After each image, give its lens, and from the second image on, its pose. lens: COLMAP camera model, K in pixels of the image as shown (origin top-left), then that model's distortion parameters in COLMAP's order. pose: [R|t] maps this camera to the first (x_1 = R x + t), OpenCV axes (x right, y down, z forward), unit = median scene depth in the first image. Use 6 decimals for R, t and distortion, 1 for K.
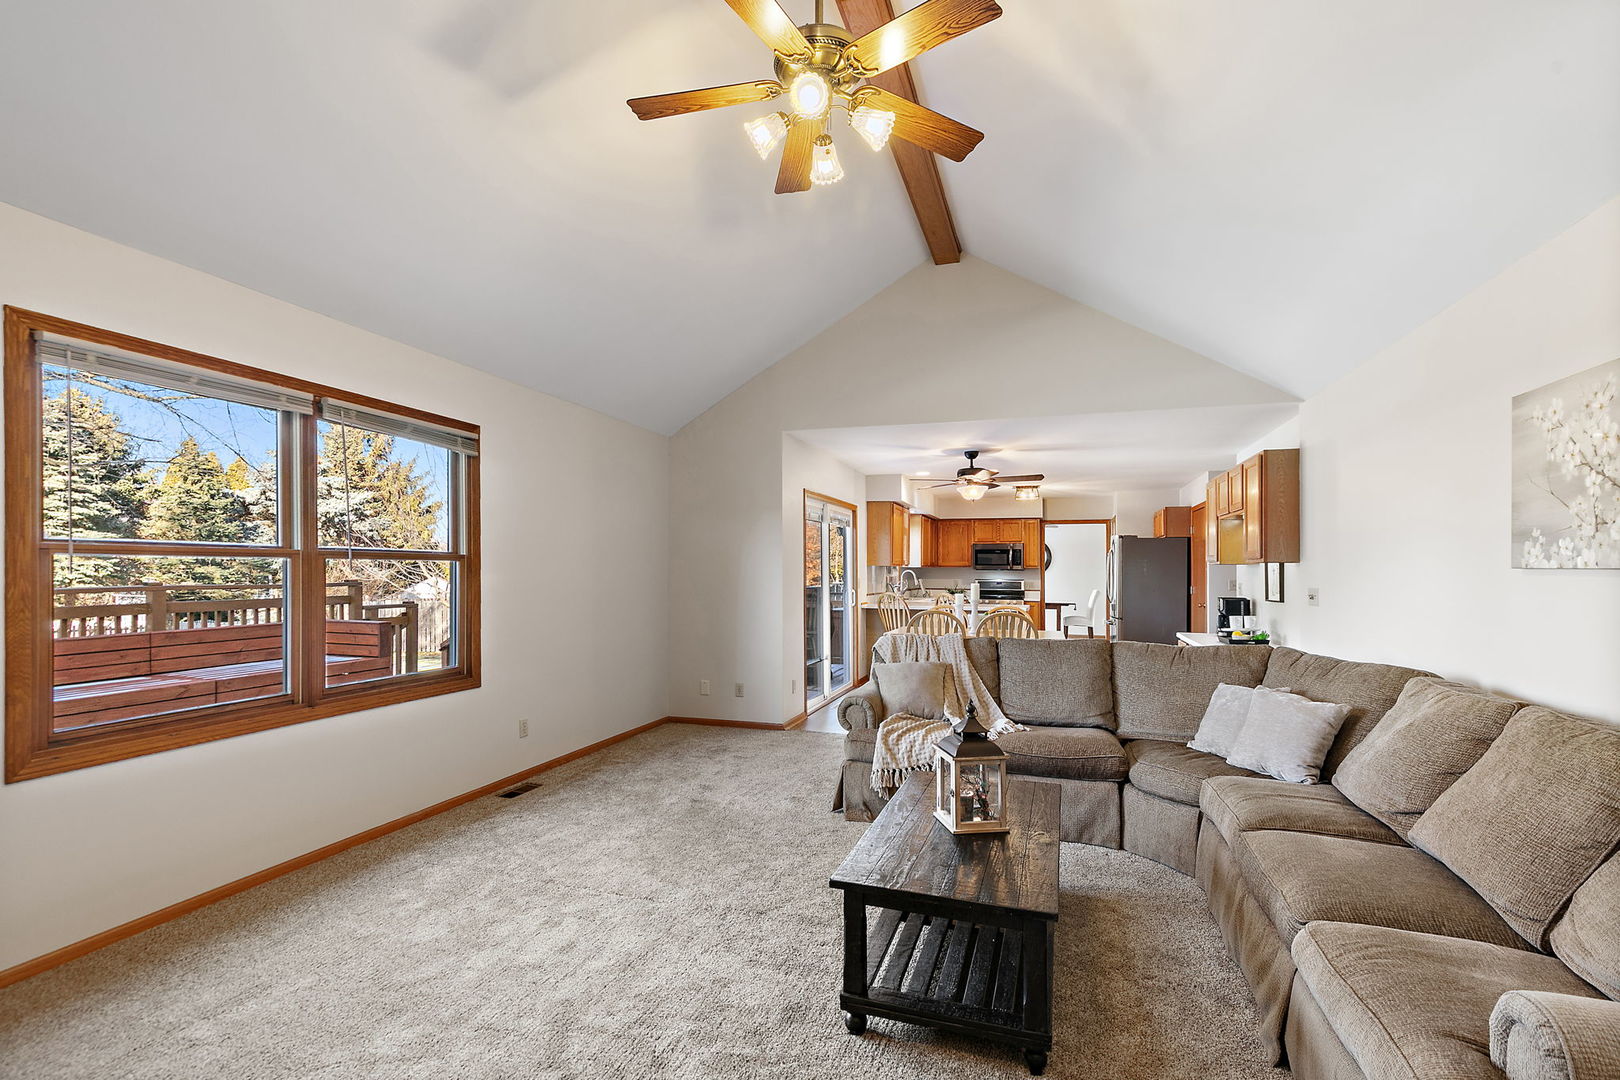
lens RADIAL K [[743.9, 0, 801.4], [0, 743.9, 567.7], [0, 0, 1]] dist [-0.001478, 0.000996]
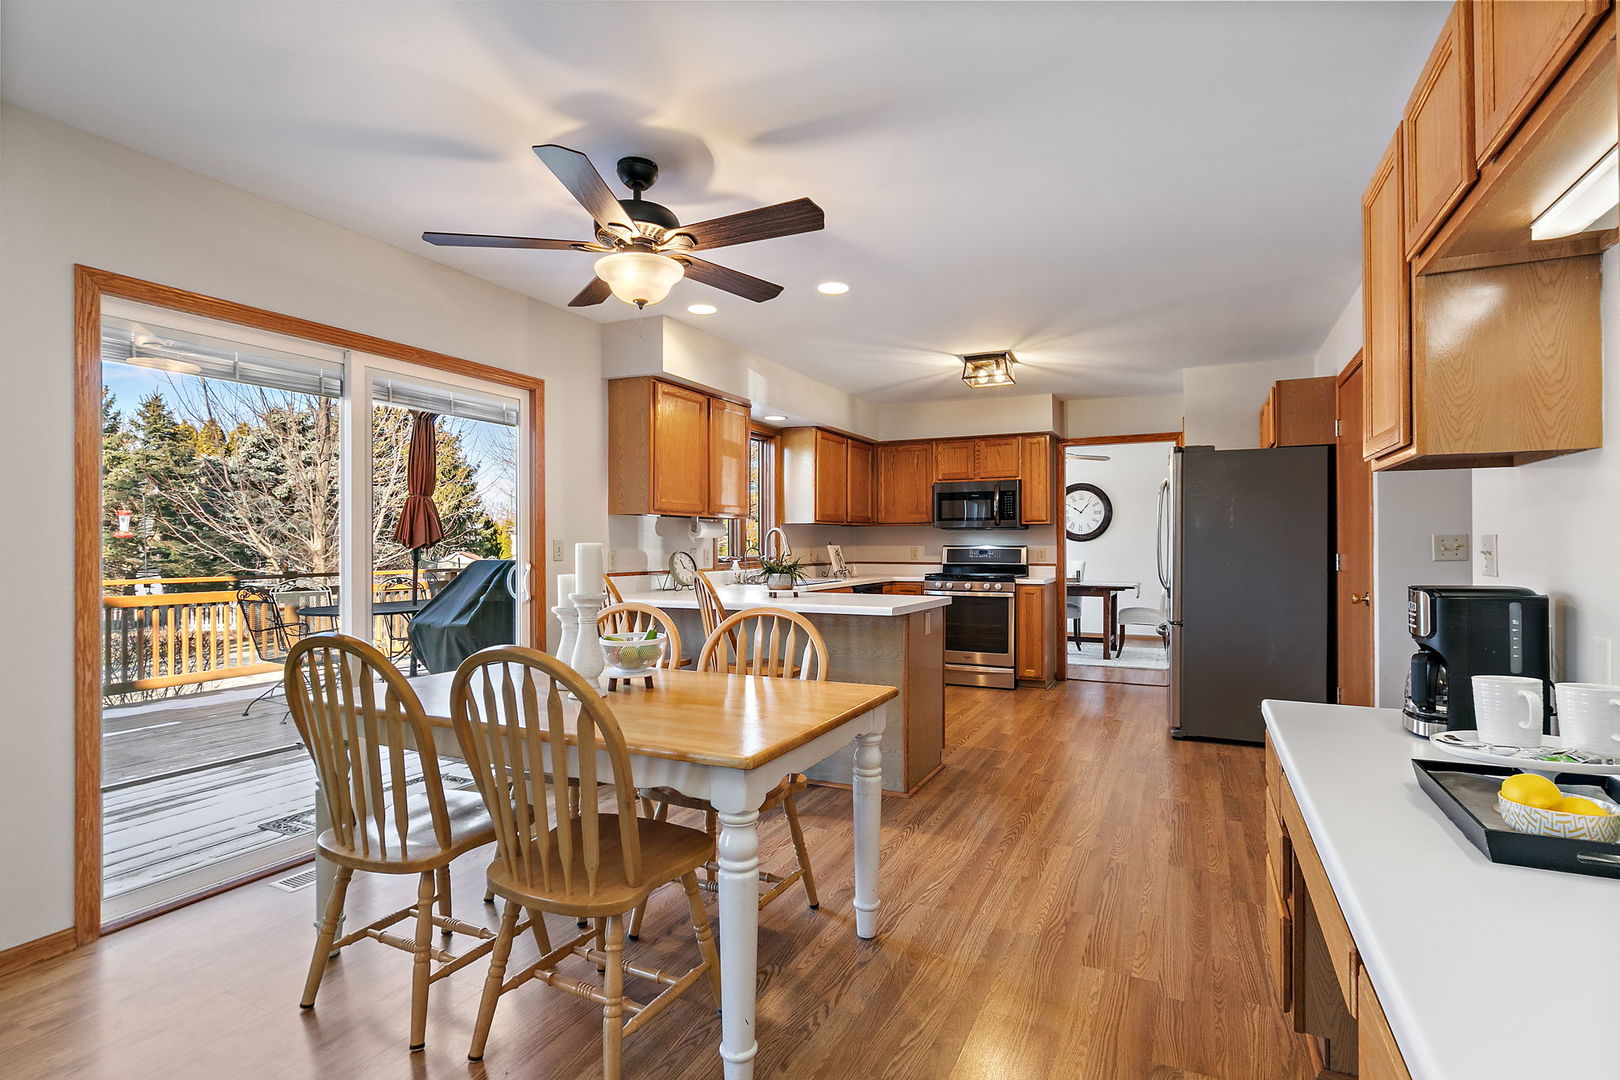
lens RADIAL K [[792.4, 0, 814.1], [0, 792.4, 543.6], [0, 0, 1]] dist [-0.014062, -0.000328]
pose [[0.992199, -0.006942, -0.124472, 0.218011], [0.007284, 0.999971, 0.002287, 0.012449], [0.124453, -0.003176, 0.992220, 0.394789]]
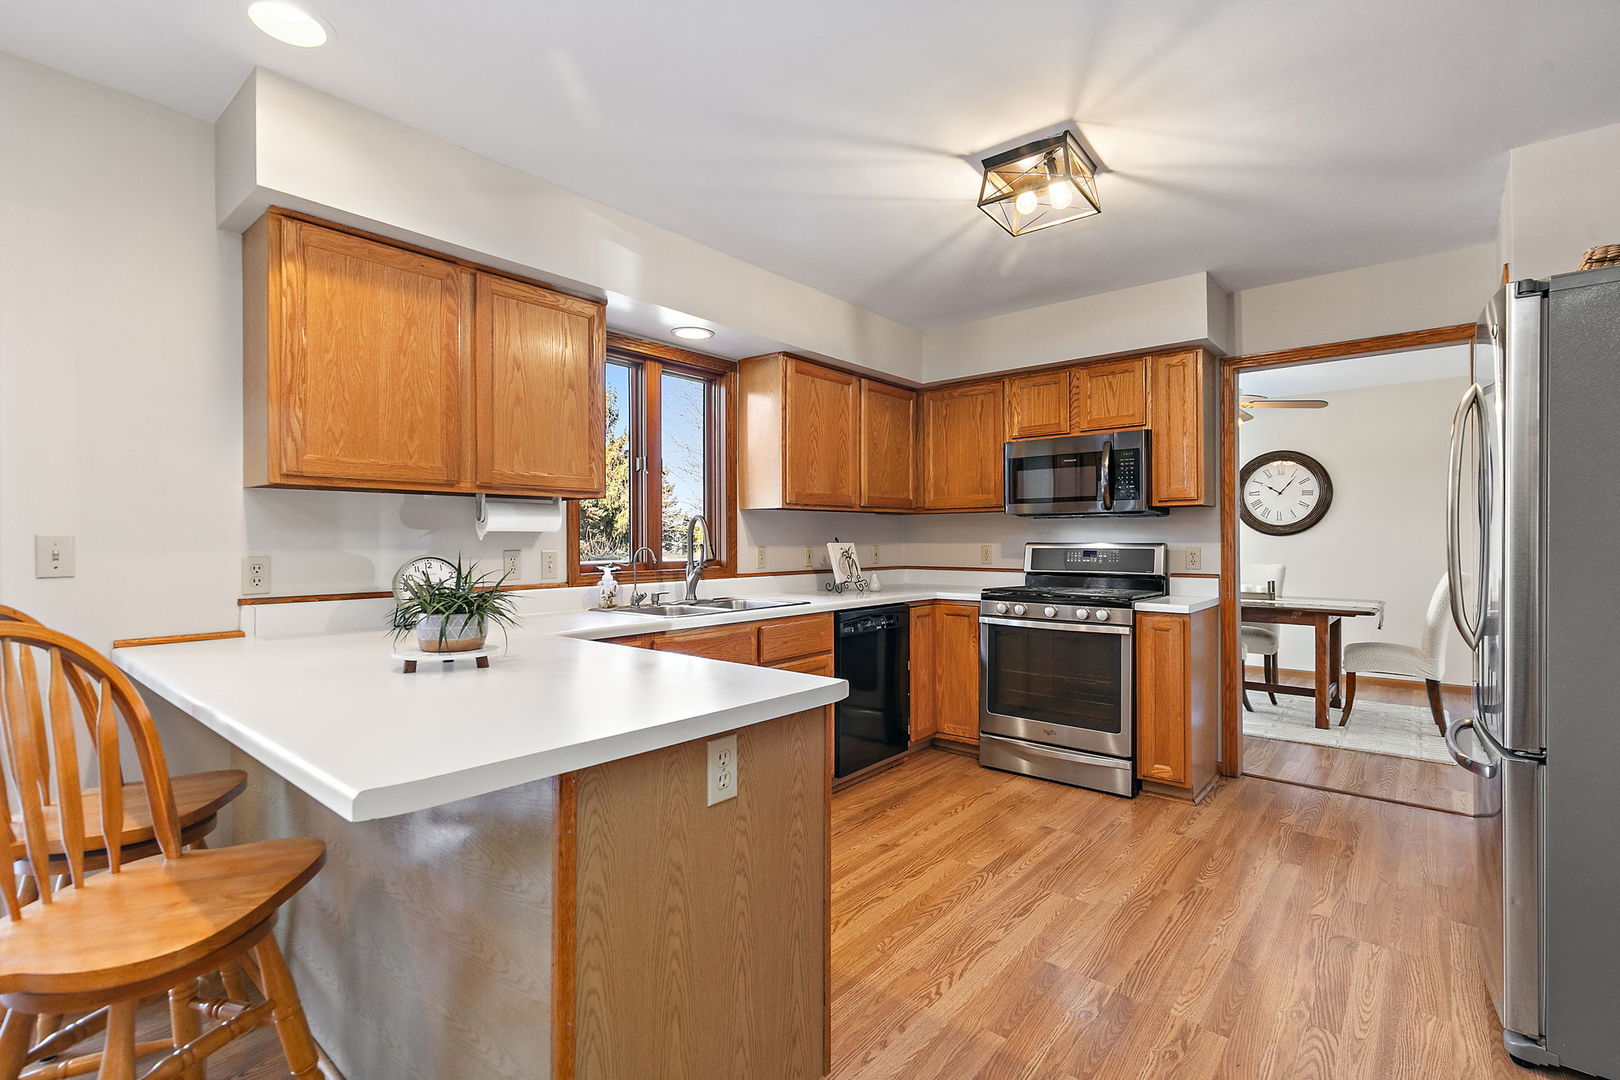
lens RADIAL K [[743.9, 0, 805.5], [0, 743.9, 538.1], [0, 0, 1]] dist [-0.001478, 0.000996]
pose [[0.927680, -0.007369, -0.373304, 0.278532], [0.008405, 0.999964, 0.001148, 0.012532], [0.373282, -0.004203, 0.927708, 0.642178]]
